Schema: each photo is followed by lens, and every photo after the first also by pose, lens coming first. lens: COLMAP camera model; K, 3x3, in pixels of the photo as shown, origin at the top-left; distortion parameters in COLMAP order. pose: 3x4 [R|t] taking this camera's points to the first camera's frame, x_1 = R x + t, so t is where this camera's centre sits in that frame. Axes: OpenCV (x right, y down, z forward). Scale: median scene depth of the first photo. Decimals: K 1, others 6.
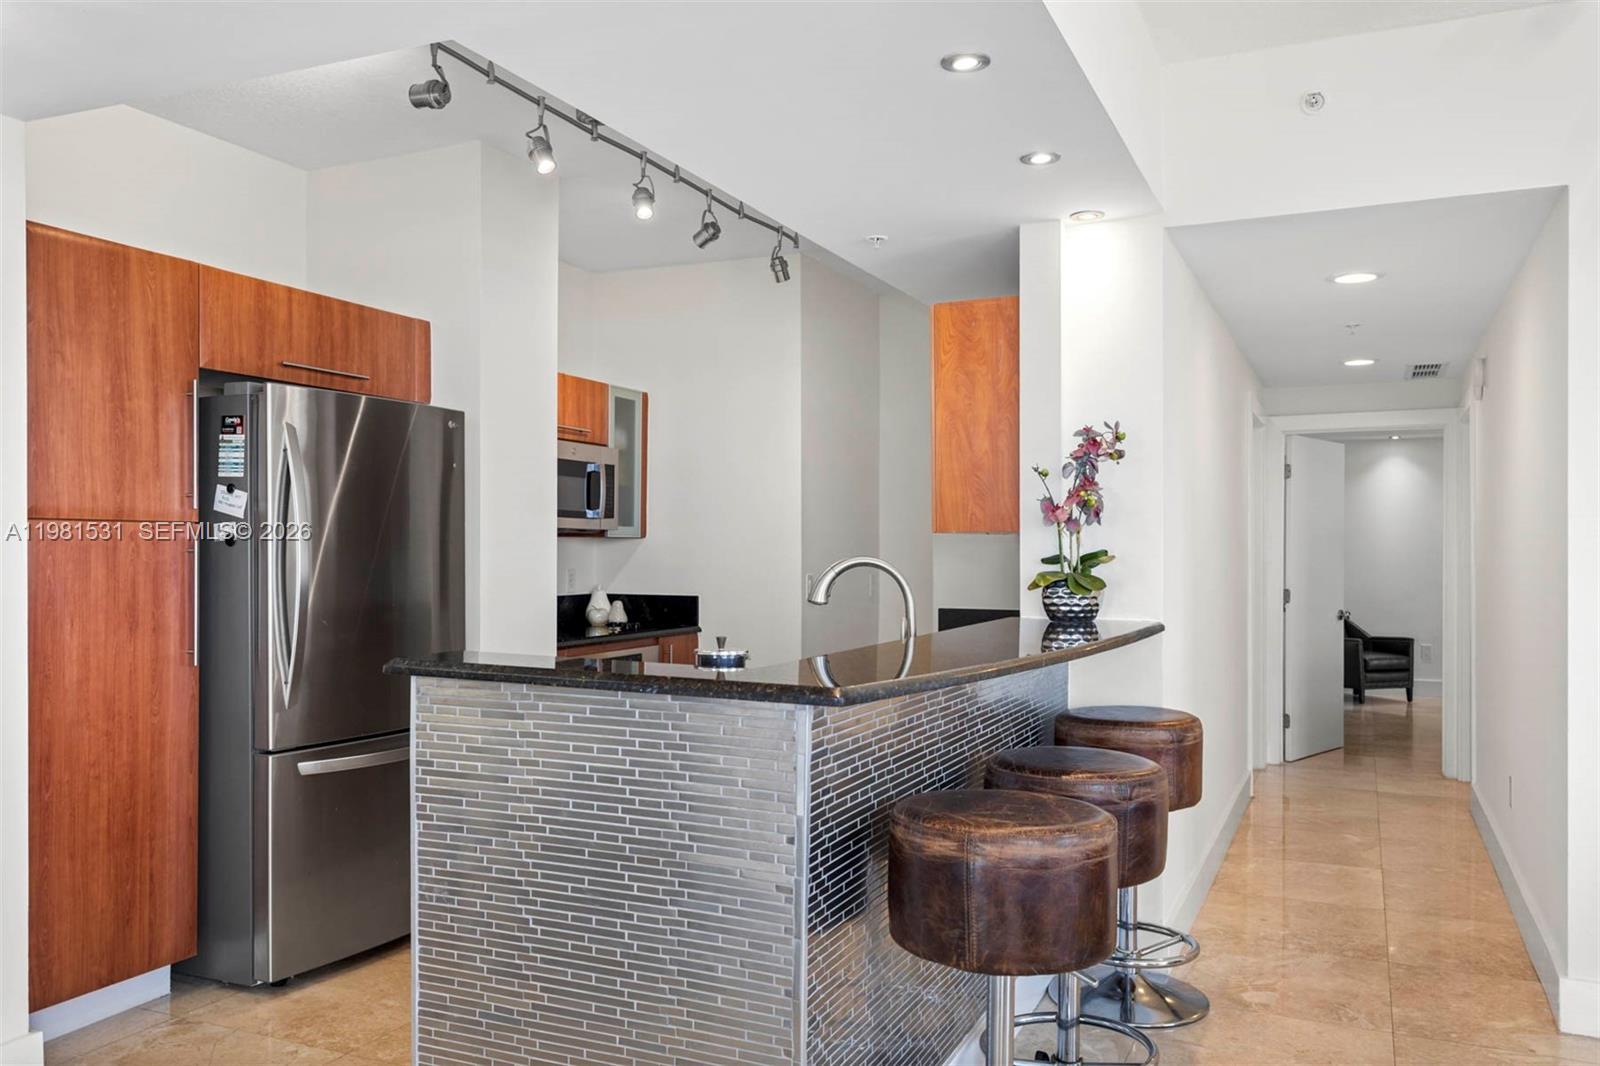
lens RADIAL K [[1241.0, 0, 788.3], [0, 1241.0, 546.9], [0, 0, 1]] dist [0.004451, -0.000467]
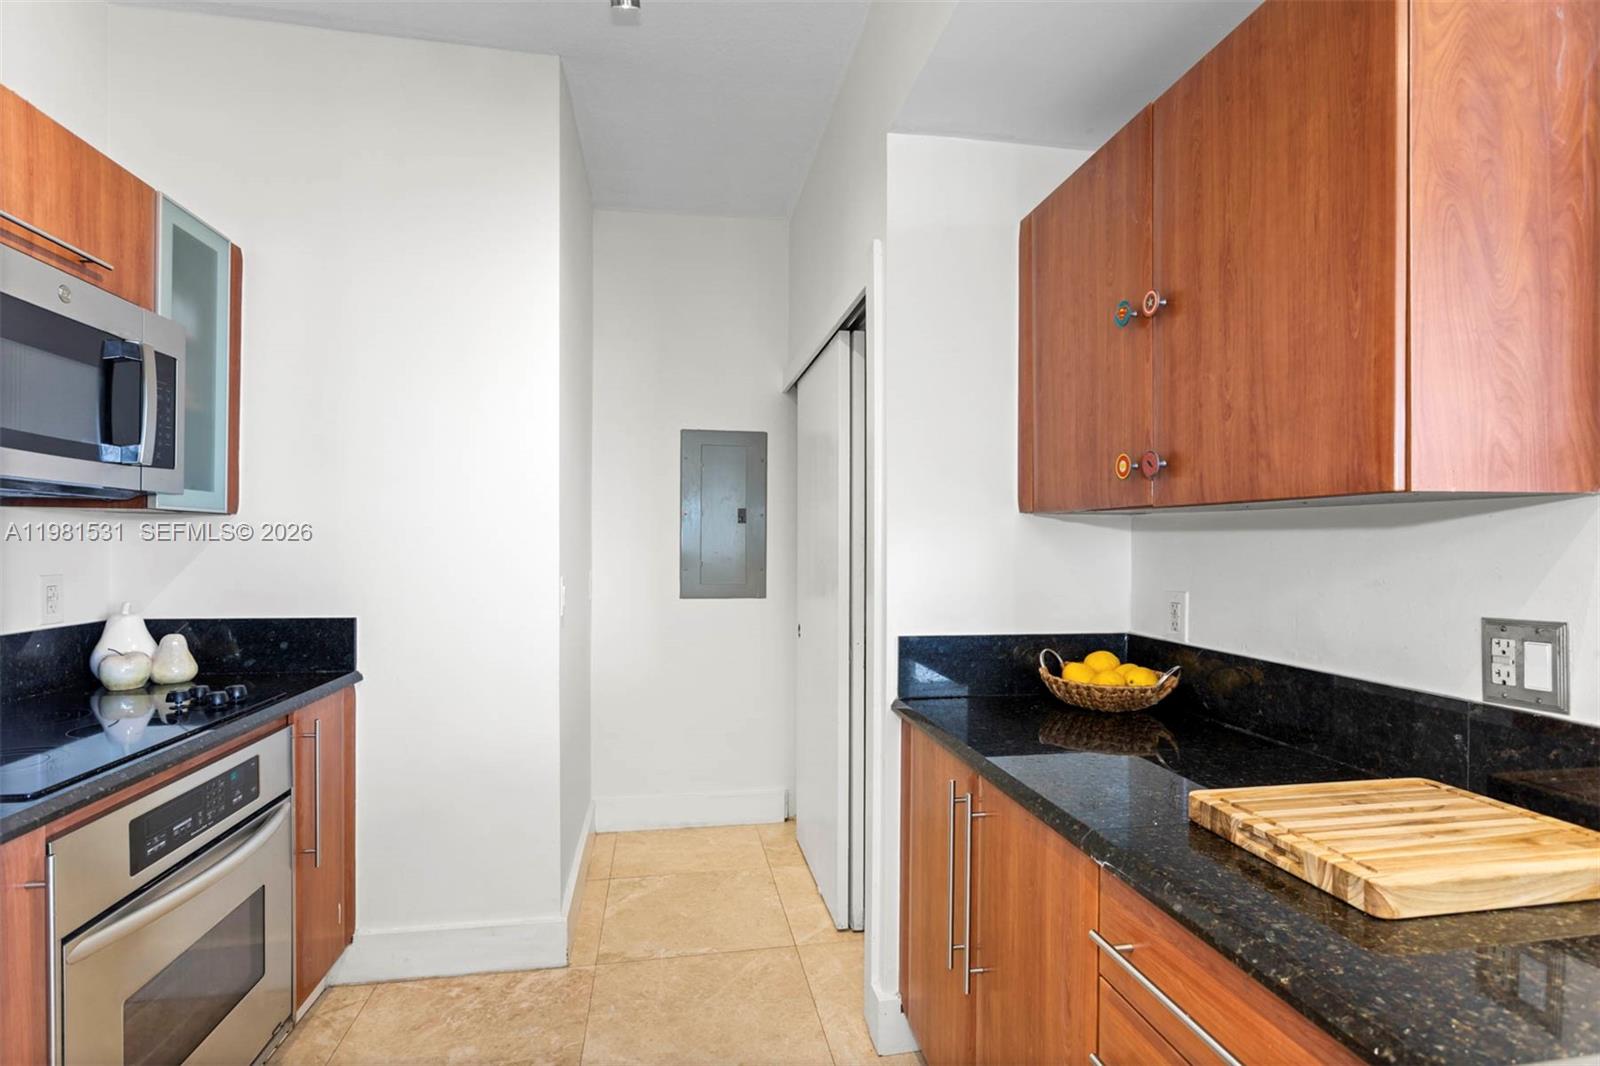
lens RADIAL K [[773.4, 0, 797.3], [0, 773.4, 544.4], [0, 0, 1]] dist [-0.010313, 0.005290]
pose [[0.822090, 0.003424, 0.569347, -0.168368], [-0.006476, 0.999973, 0.003338, 0.005032], [-0.569321, -0.006431, 0.822091, 0.931548]]
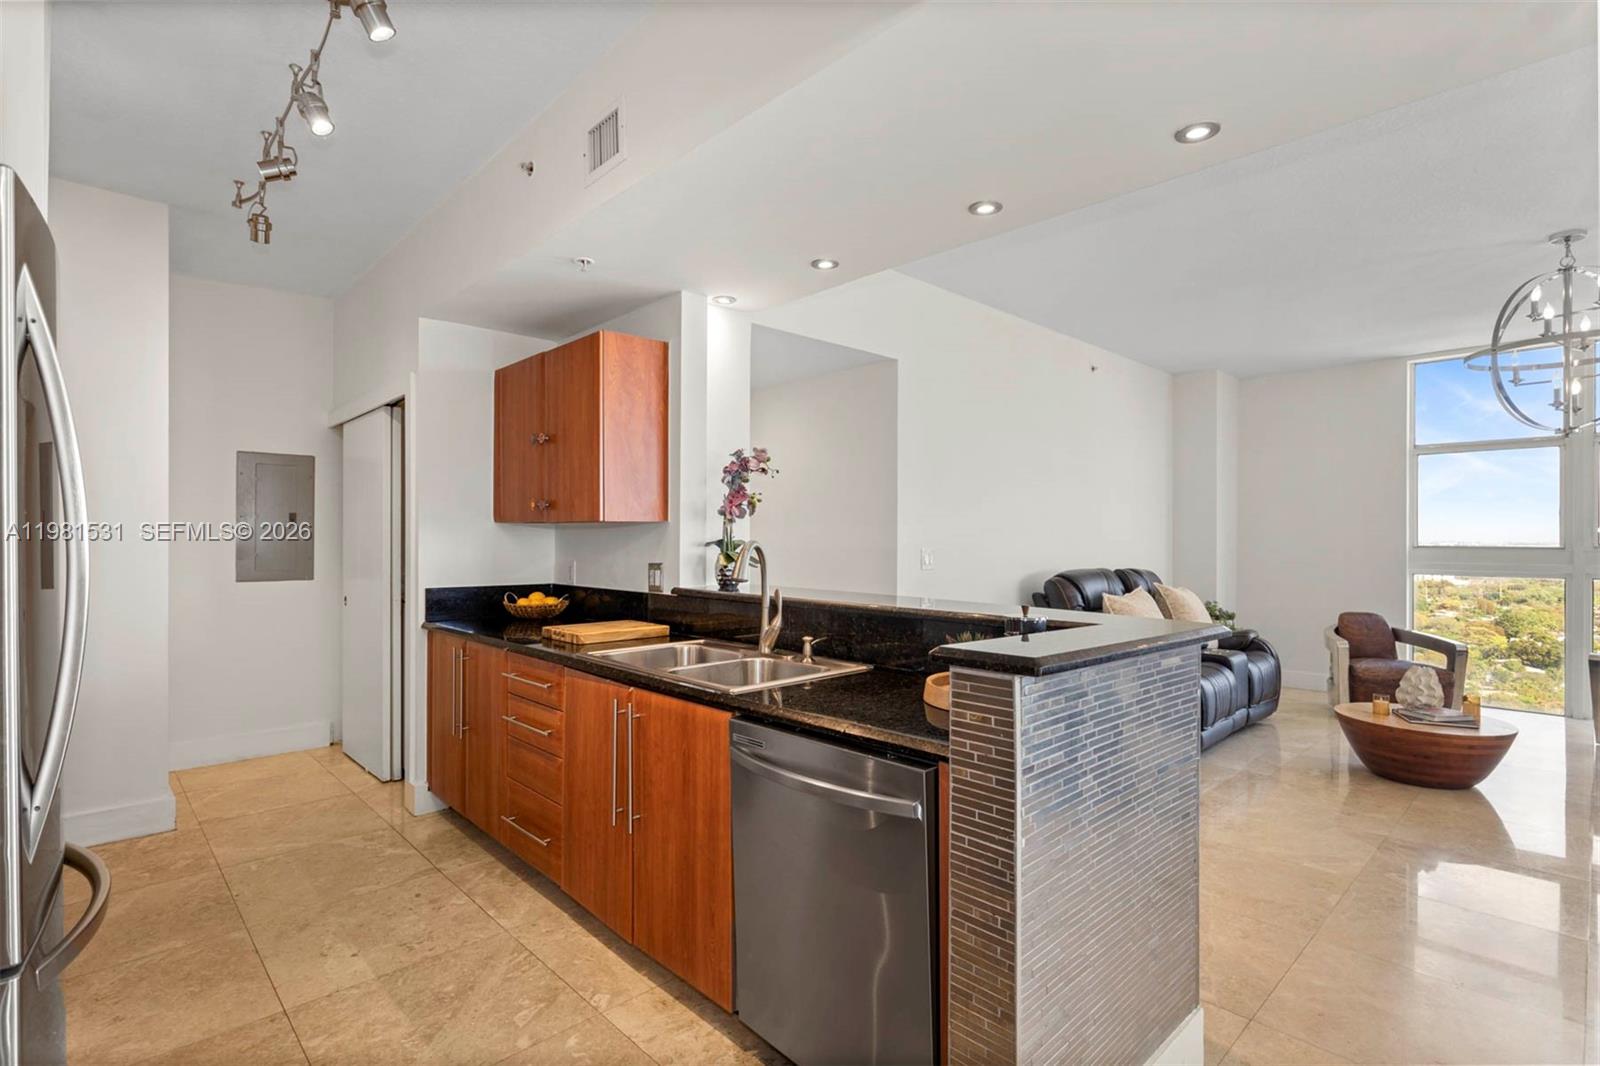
lens RADIAL K [[773.4, 0, 799.9], [0, 773.4, 532.1], [0, 0, 1]] dist [-0.010313, 0.005290]
pose [[0.364316, 0.008217, 0.931239, -0.515538], [-0.002000, 0.999966, -0.008041, 0.004546], [-0.931273, 0.001067, 0.364320, 0.563206]]
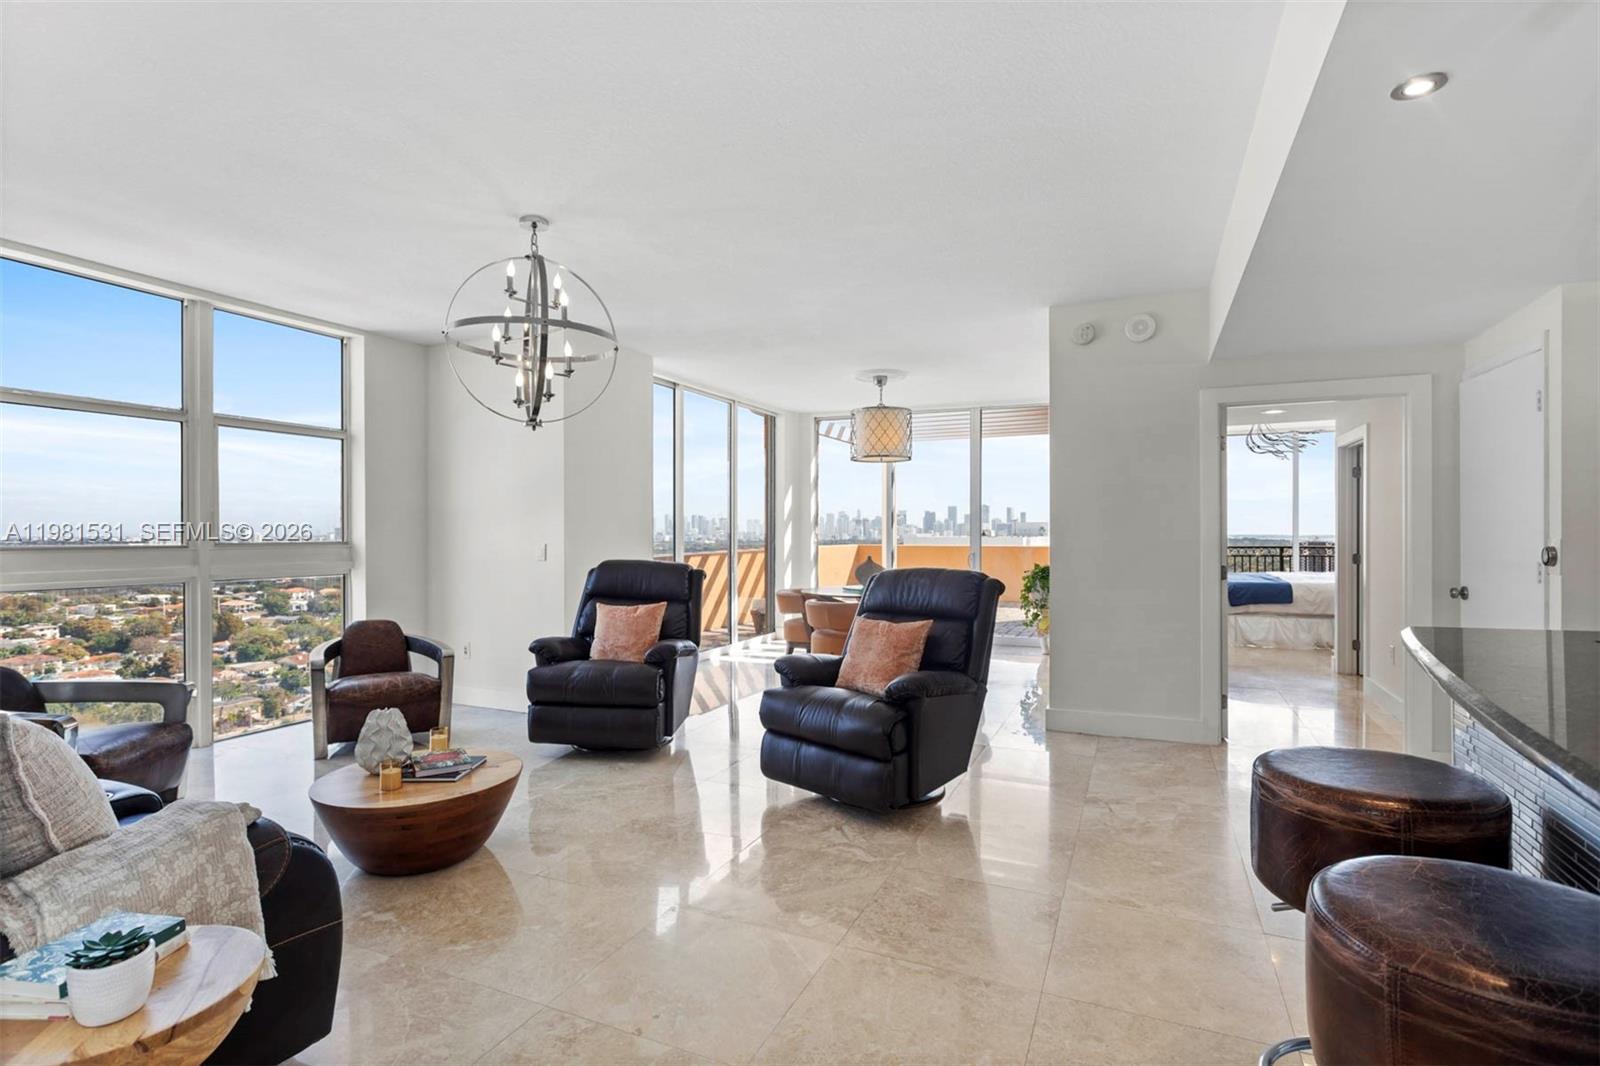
lens RADIAL K [[773.4, 0, 796.6], [0, 773.4, 531.1], [0, 0, 1]] dist [-0.010313, 0.005290]
pose [[-0.999970, 0.003932, -0.006740, 0.383193], [0.003926, 0.999992, 0.000940, -0.000238], [0.006744, 0.000914, -0.999977, 0.942448]]
